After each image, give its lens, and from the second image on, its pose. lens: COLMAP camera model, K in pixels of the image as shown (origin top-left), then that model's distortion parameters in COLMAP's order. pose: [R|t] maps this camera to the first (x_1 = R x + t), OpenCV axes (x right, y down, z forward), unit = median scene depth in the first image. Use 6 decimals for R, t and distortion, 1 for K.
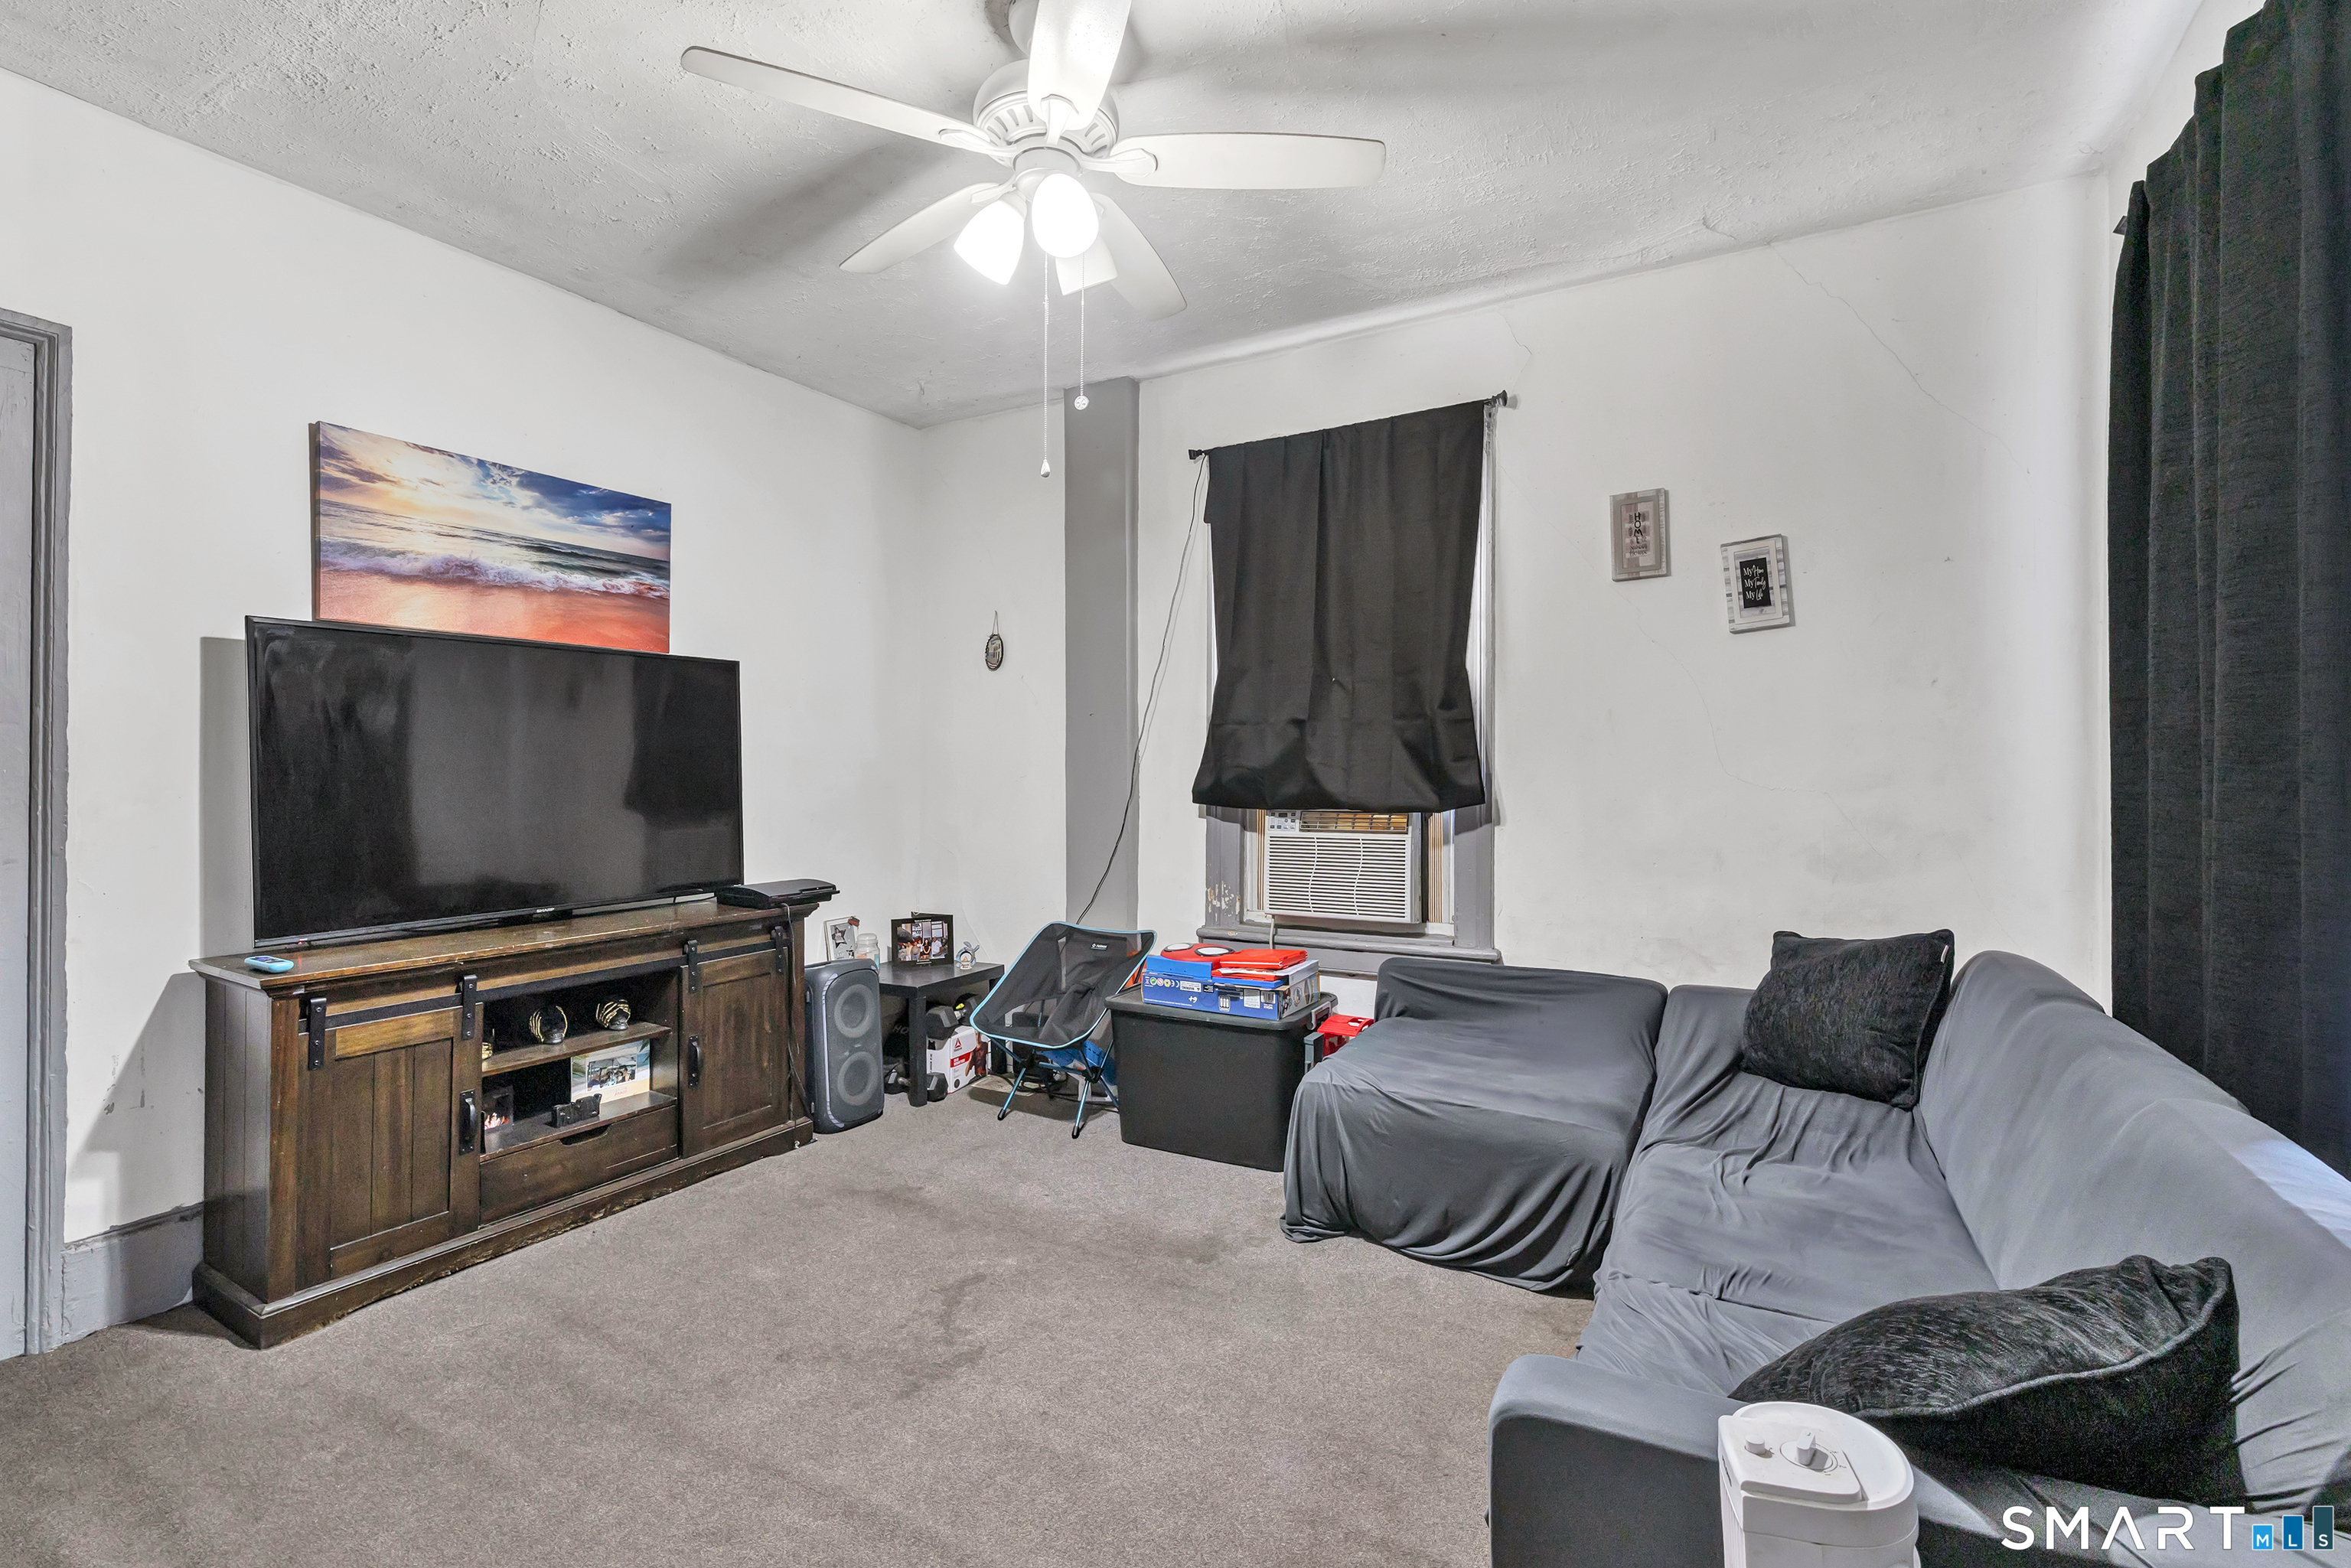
lens RADIAL K [[1064.7, 0, 1184.3], [0, 1064.7, 765.2], [0, 0, 1]] dist [0.000655, 0.000074]
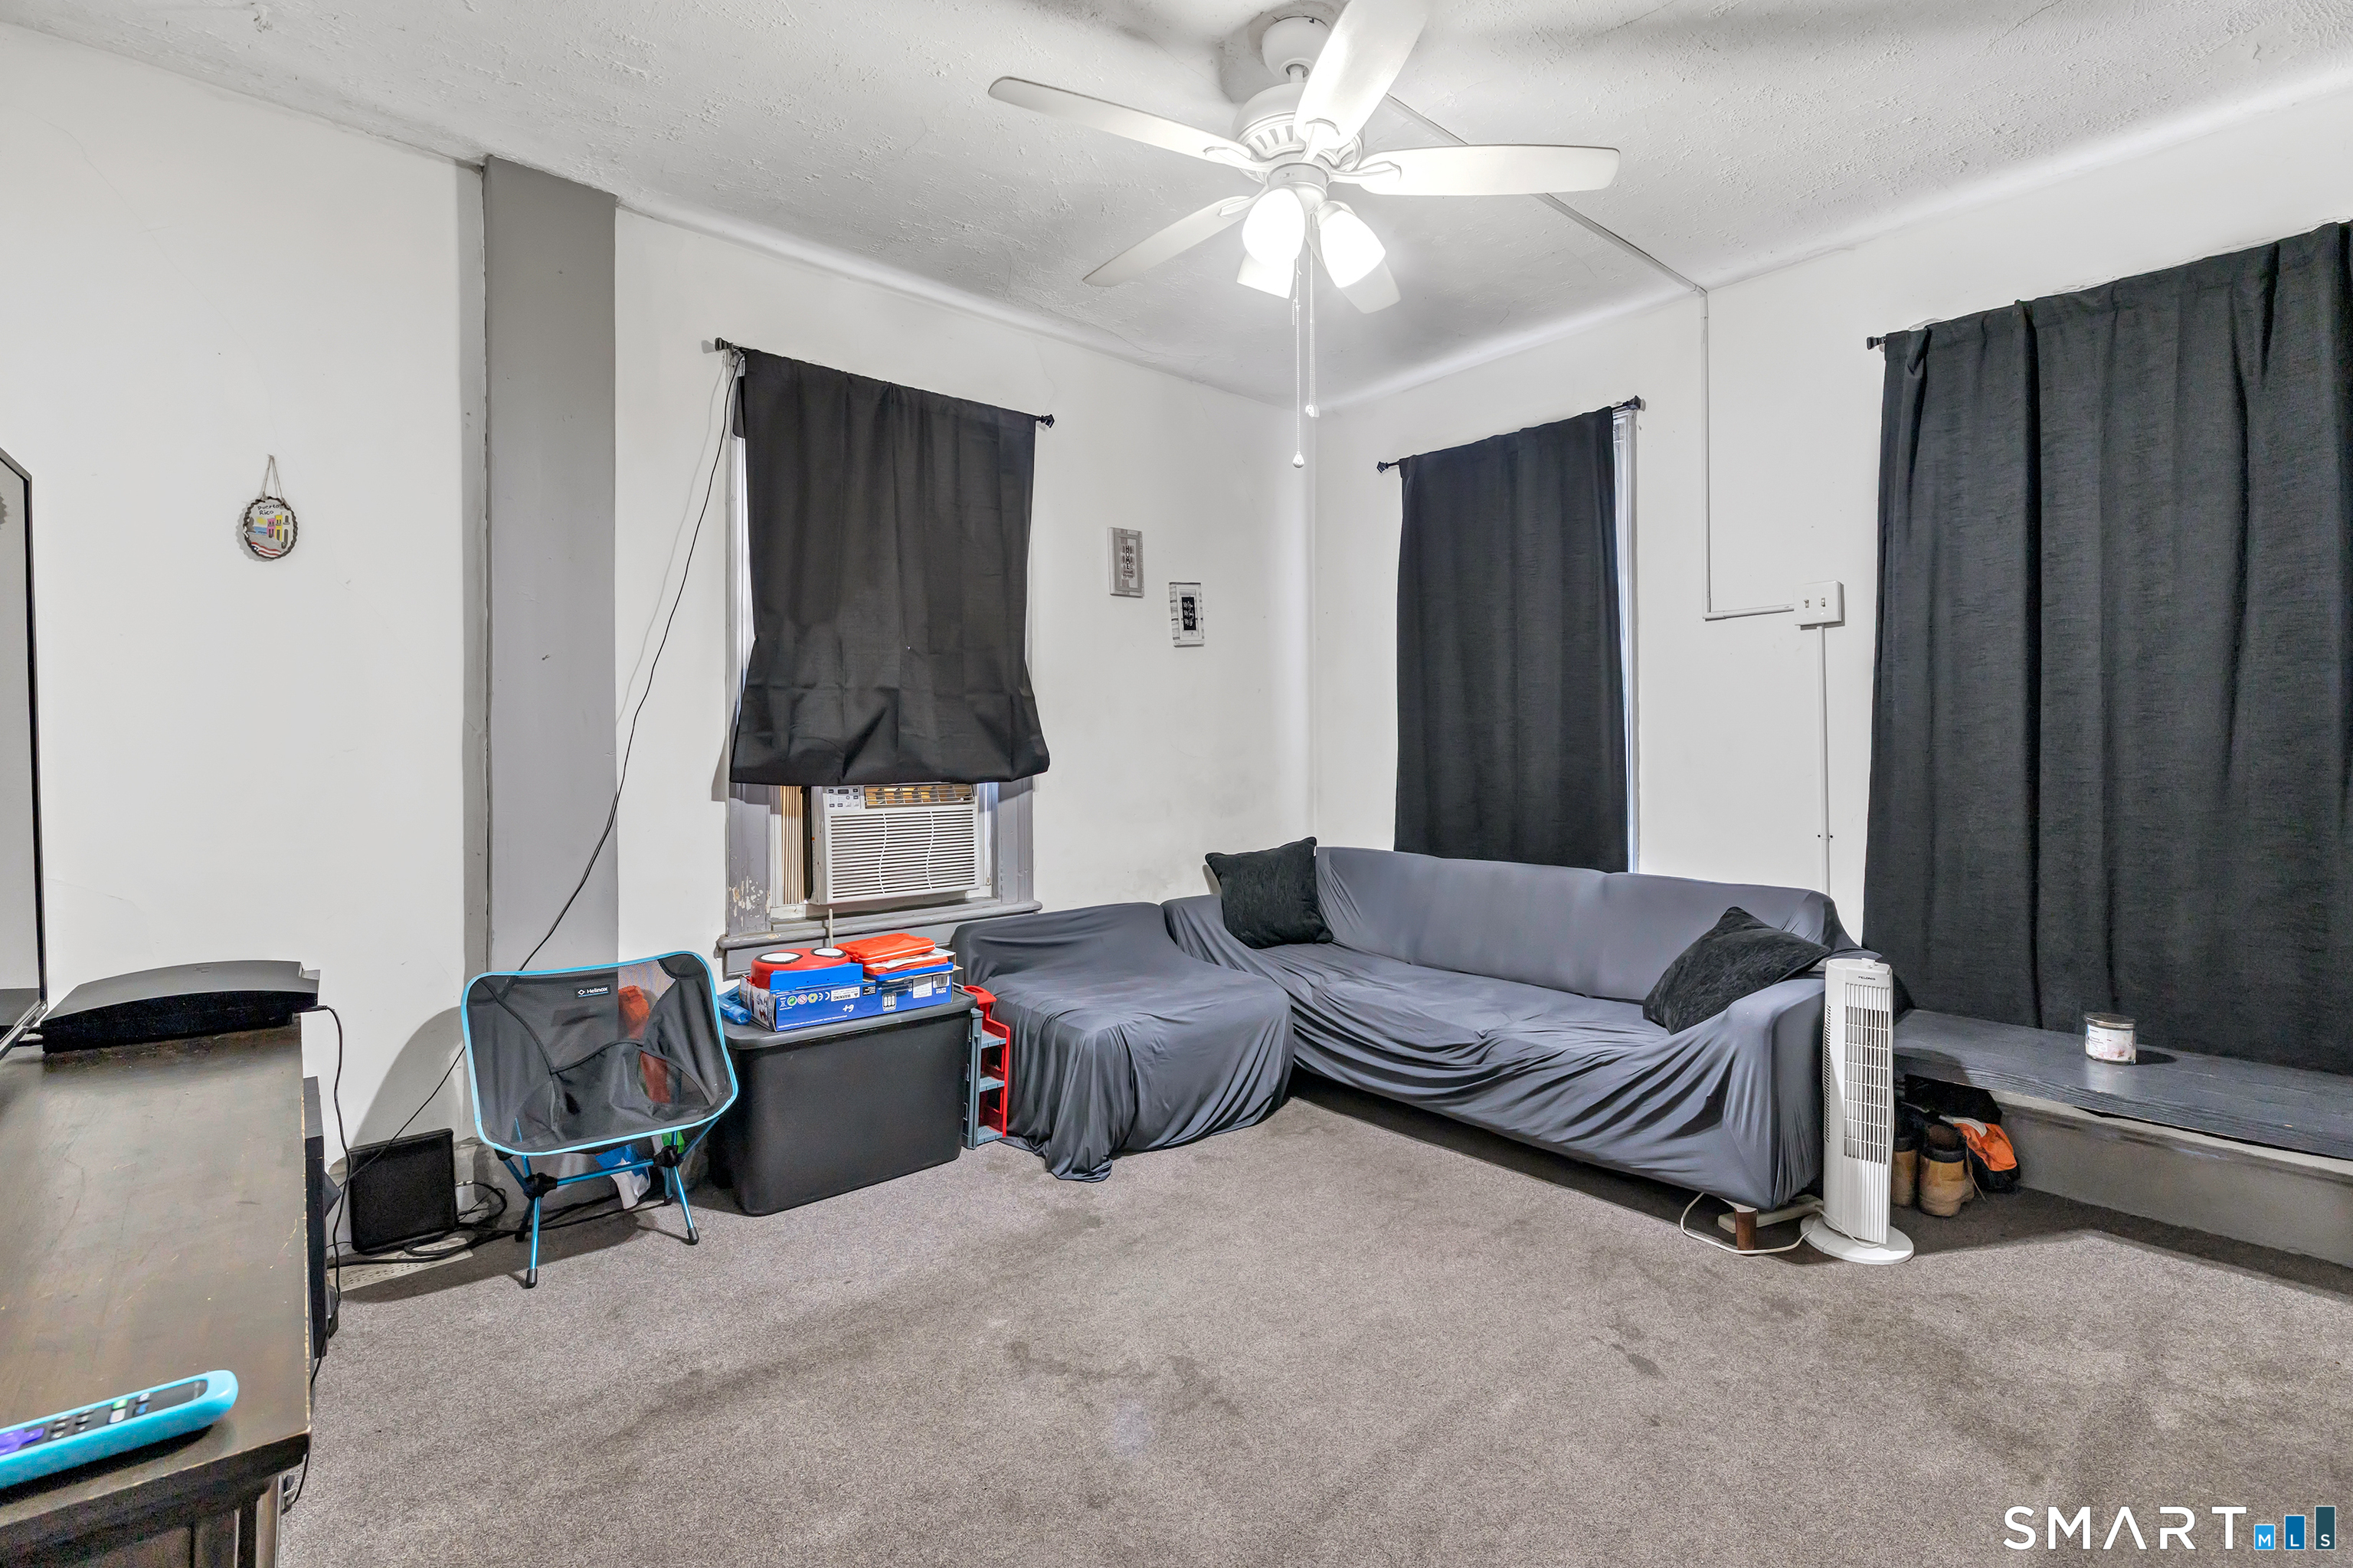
lens RADIAL K [[1103.8, 0, 1182.7], [0, 1103.8, 738.0], [0, 0, 1]] dist [0.000563, 0.000513]
pose [[0.306420, 0.010356, 0.951840, -0.786646], [-0.006185, 0.999941, -0.008888, 0.009061], [-0.951876, -0.003164, 0.306466, 0.490656]]
